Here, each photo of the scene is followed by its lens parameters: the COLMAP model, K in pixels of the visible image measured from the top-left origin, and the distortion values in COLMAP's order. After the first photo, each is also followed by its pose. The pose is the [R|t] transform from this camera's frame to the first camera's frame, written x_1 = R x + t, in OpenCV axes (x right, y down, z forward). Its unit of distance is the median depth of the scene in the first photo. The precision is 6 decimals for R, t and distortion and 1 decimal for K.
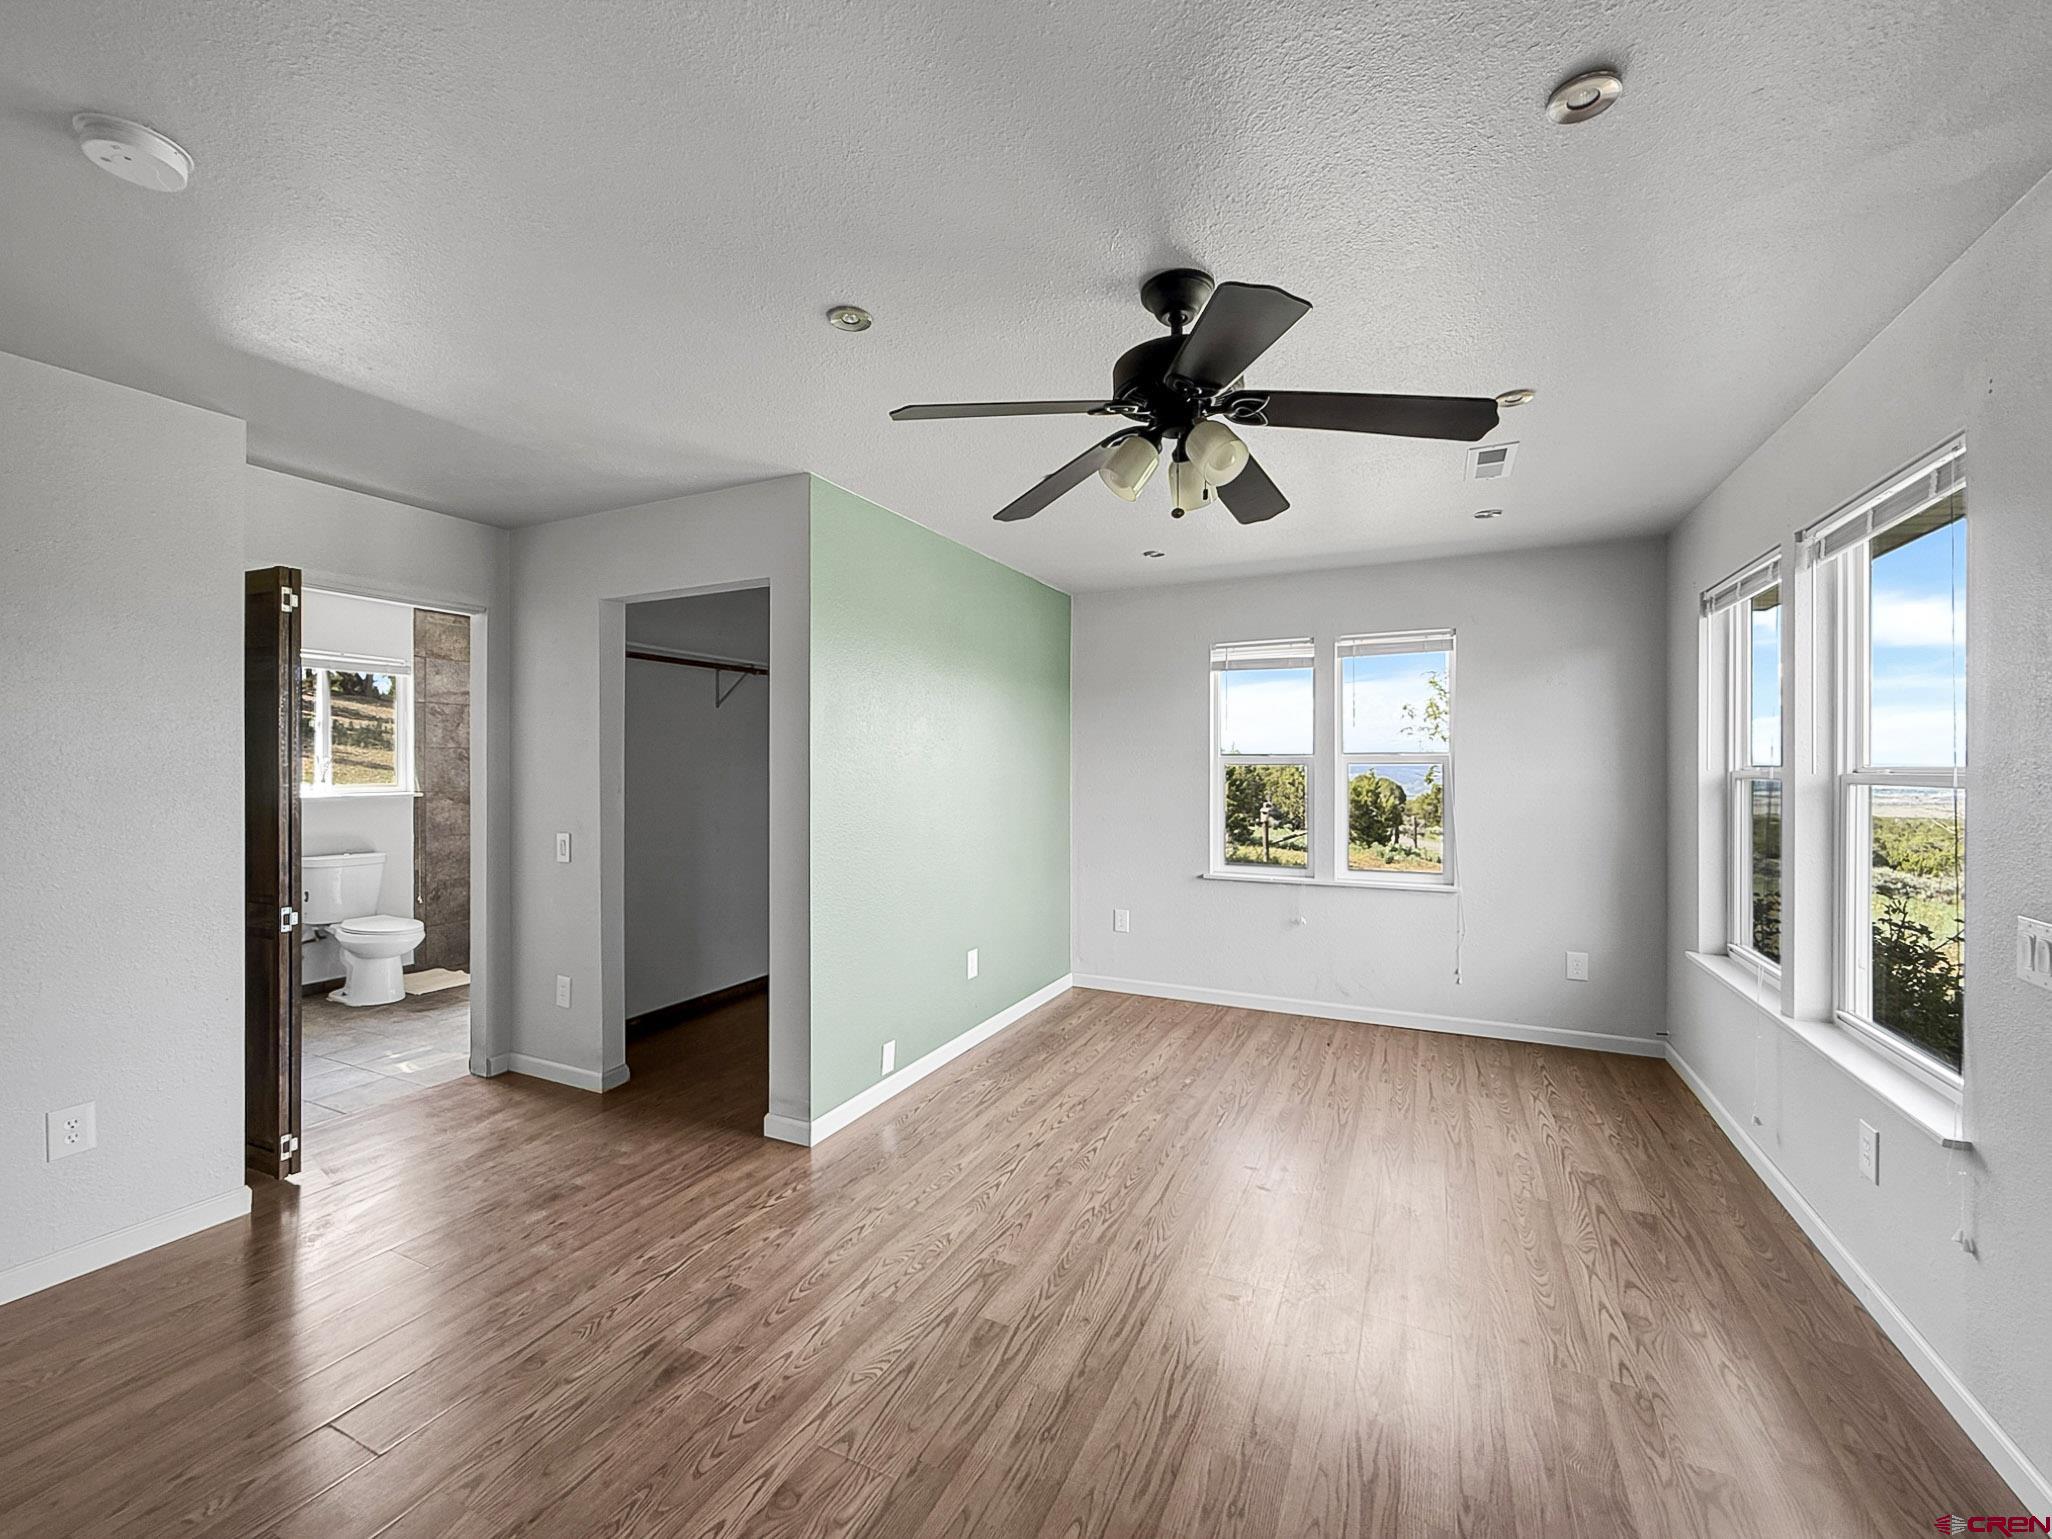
lens RADIAL K [[835.4, 0, 1030.9], [0, 835.4, 765.4], [0, 0, 1]] dist [-0.001039, 0.000024]
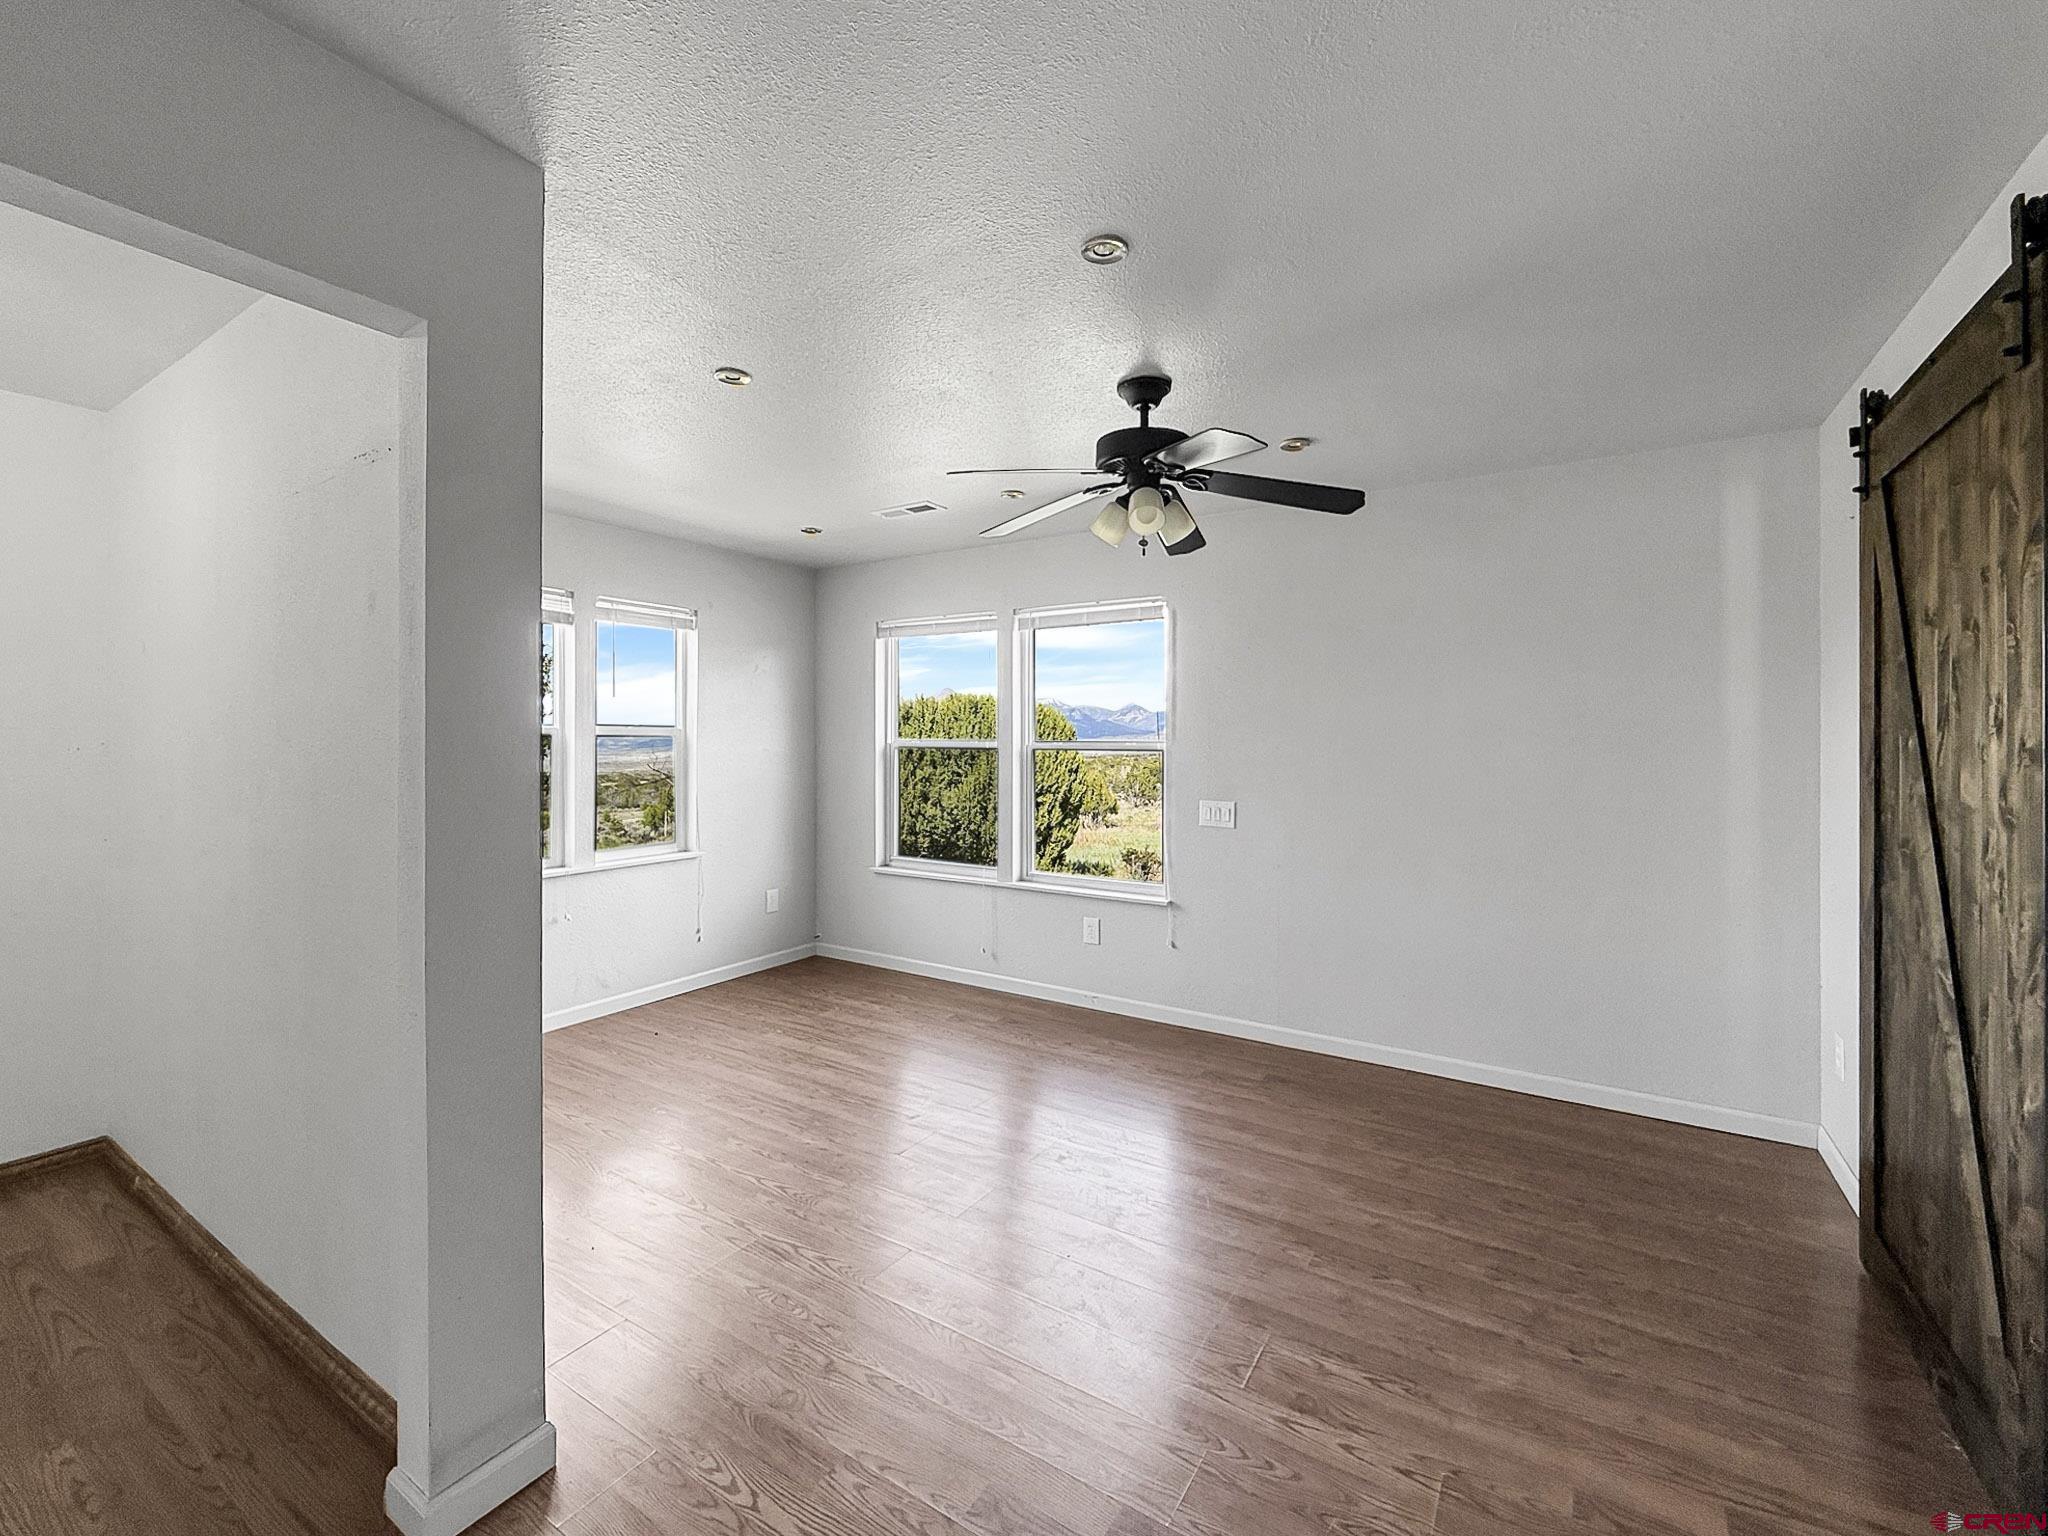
lens RADIAL K [[855.6, 0, 1017.9], [0, 855.6, 741.0], [0, 0, 1]] dist [0.000487, 0.000029]
pose [[0.115126, 0.002244, 0.993348, -0.630116], [-0.005305, 0.999985, -0.001645, 0.003011], [-0.993337, -0.005081, 0.115136, 0.549456]]
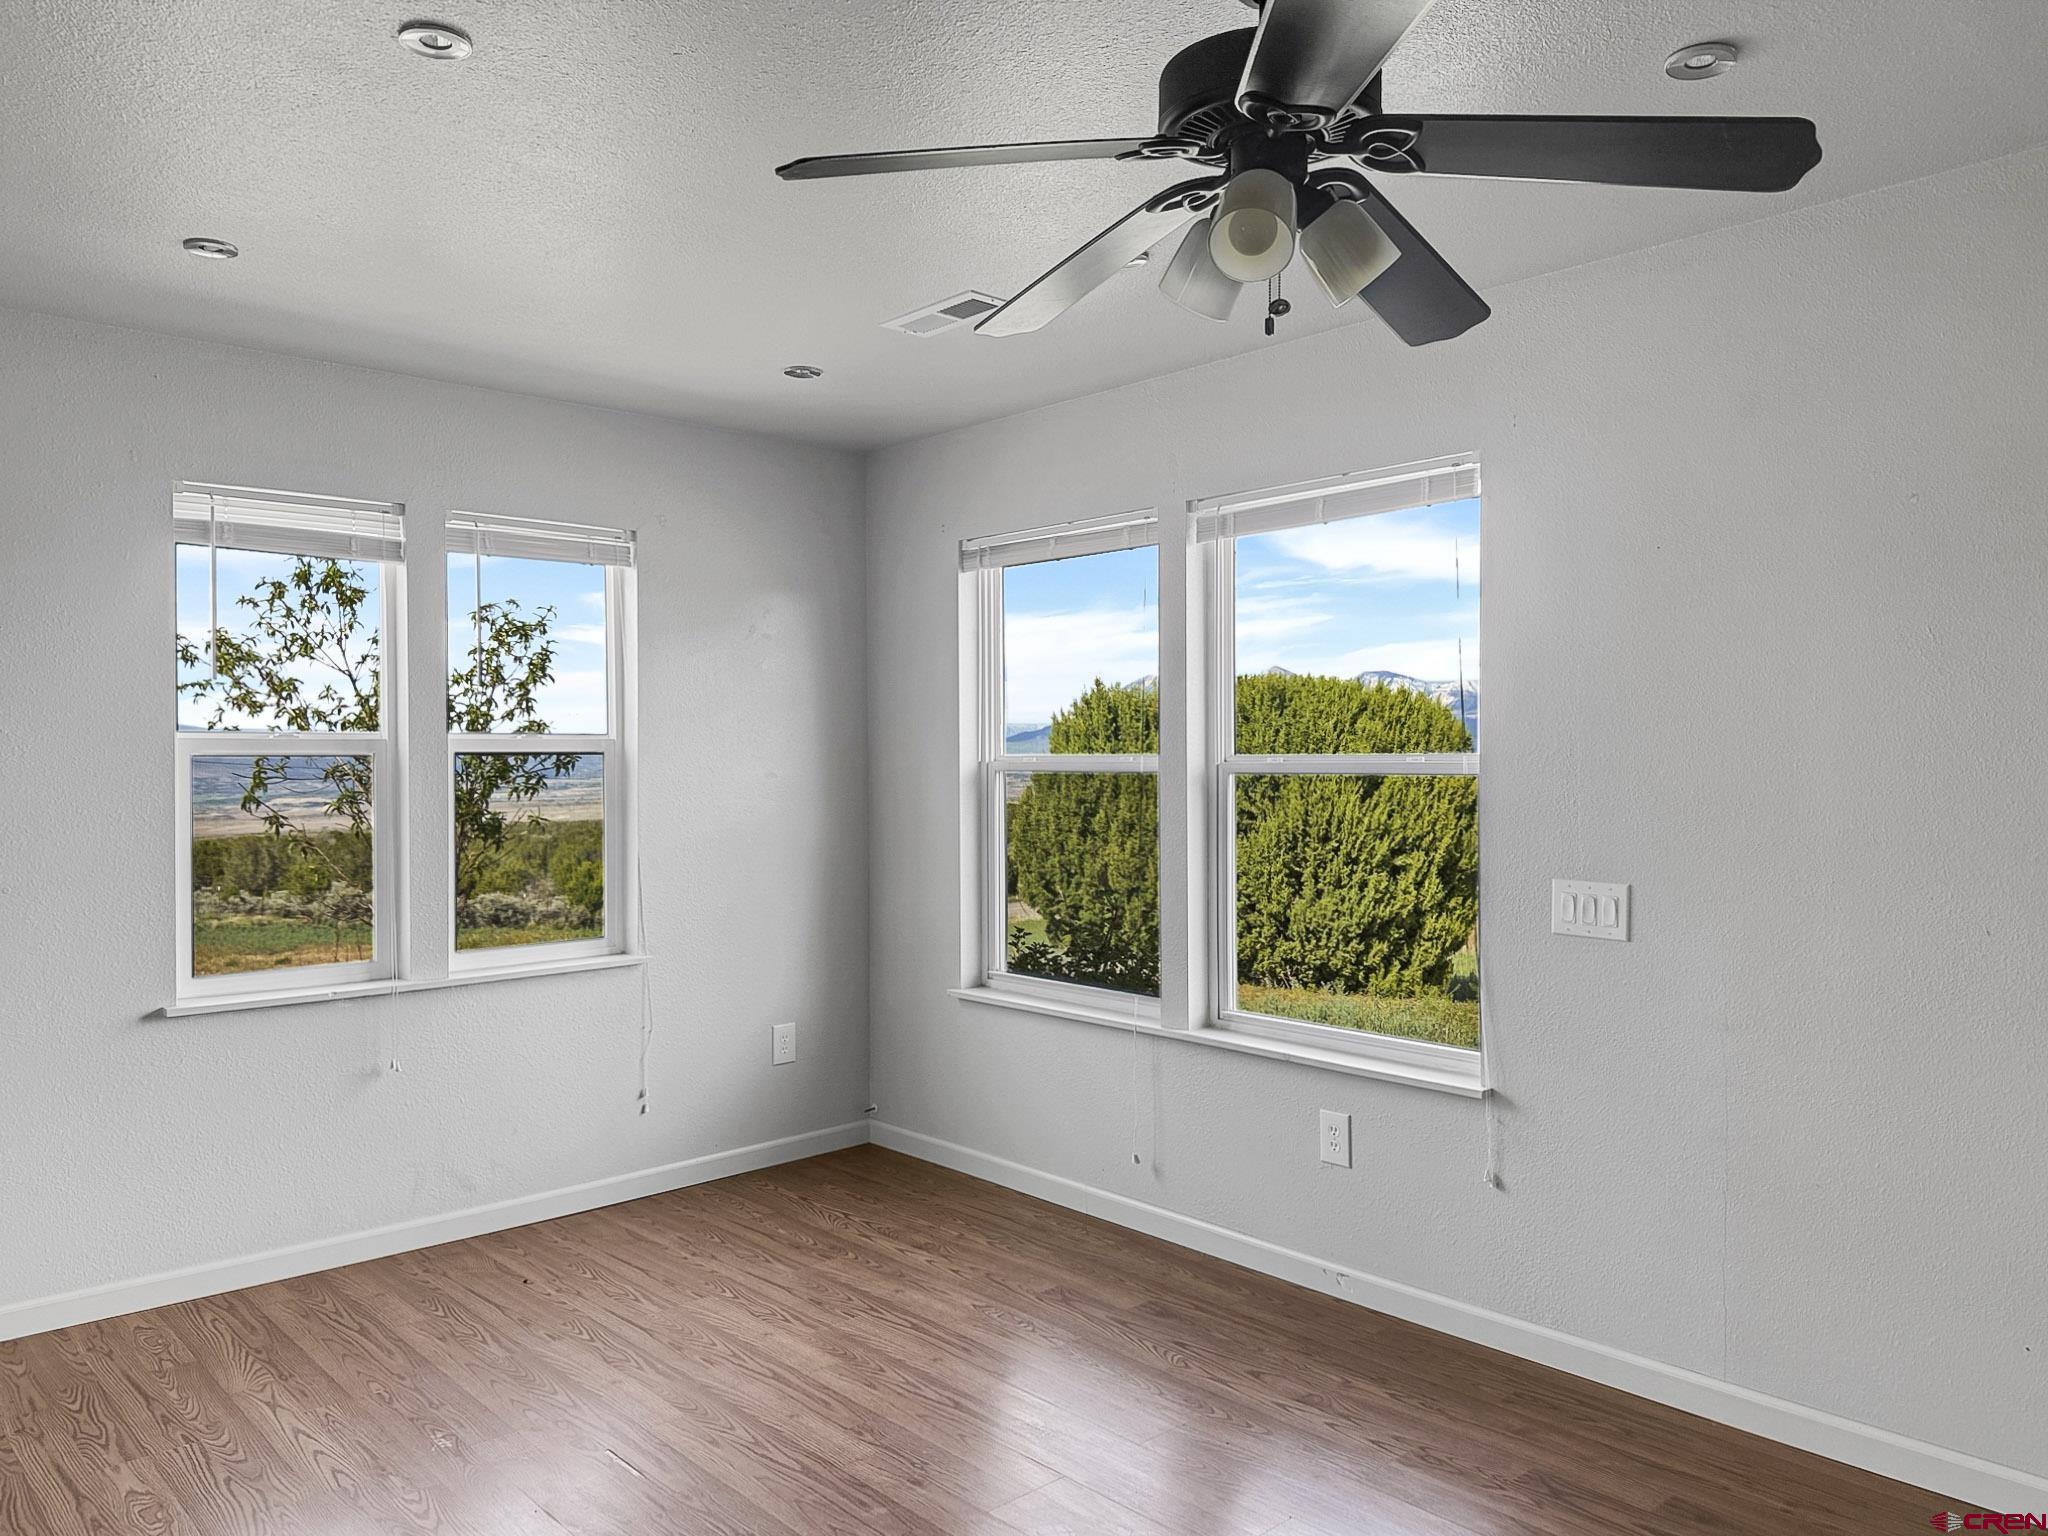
lens RADIAL K [[1433.9, 0, 1024.0], [0, 1433.9, 768.0], [0, 0, 1]] dist [0.114424, -0.180585]
pose [[0.364904, -0.006295, 0.931024, -0.438708], [0.002010, 0.999980, 0.005973, 0.003193], [-0.931043, -0.000309, 0.364909, 0.415525]]
